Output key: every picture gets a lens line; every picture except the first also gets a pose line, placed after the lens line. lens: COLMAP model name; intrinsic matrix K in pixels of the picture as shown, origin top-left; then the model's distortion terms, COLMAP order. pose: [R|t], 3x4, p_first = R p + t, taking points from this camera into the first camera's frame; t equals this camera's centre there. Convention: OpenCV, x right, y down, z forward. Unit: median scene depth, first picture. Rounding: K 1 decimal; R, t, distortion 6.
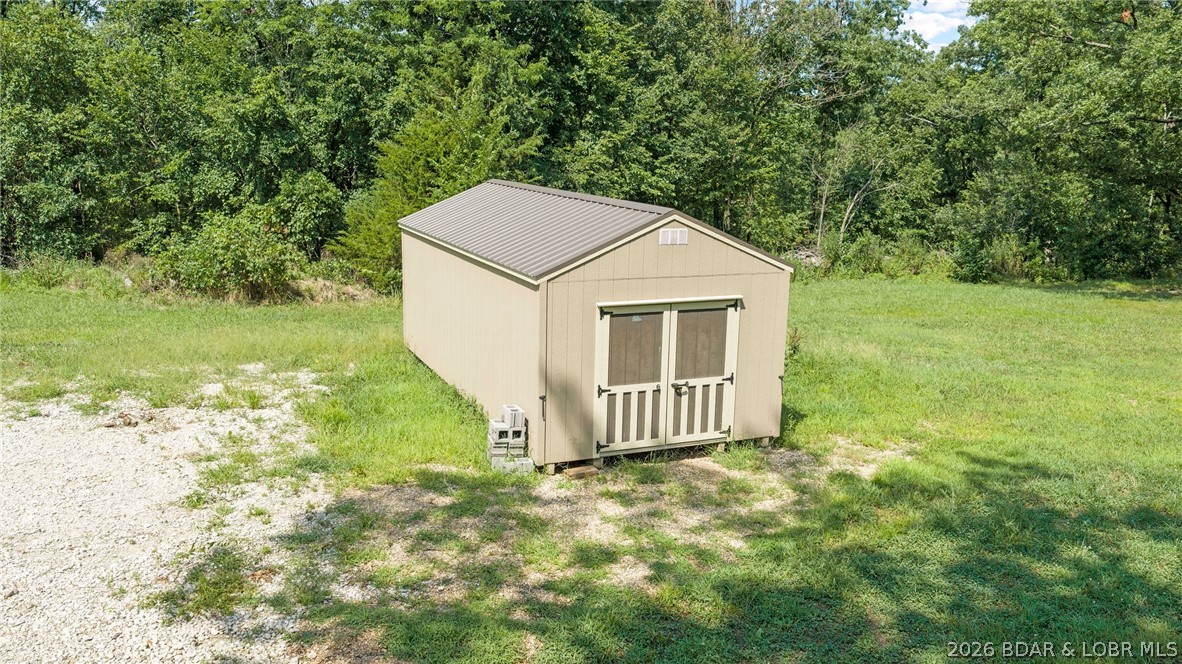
lens RADIAL K [[962.4, 0, 591.0], [0, 962.4, 332.0], [0, 0, 1]] dist [0.094779, -0.210871]
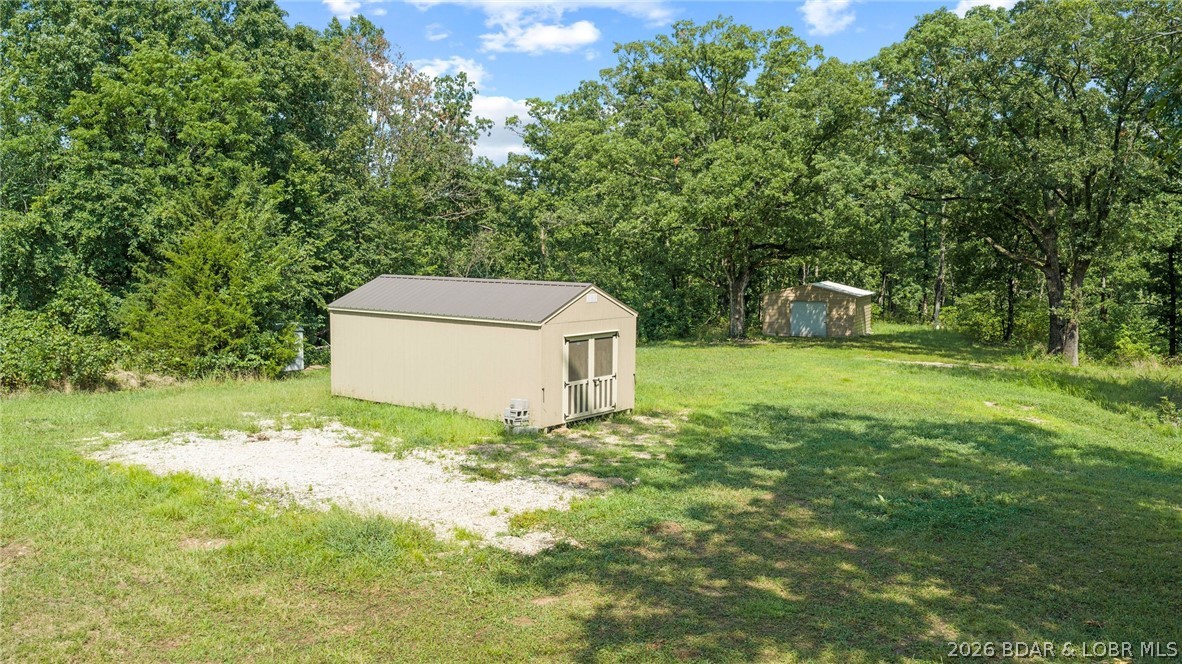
lens RADIAL K [[958.7, 0, 591.0], [0, 958.7, 332.0], [0, 0, 1]] dist [-0.002260, -0.007276]
pose [[0.878475, -0.056197, 0.474472, -0.754228], [0.104434, 0.991631, -0.075907, 0.099733], [-0.466235, 0.116233, 0.876992, -0.572663]]
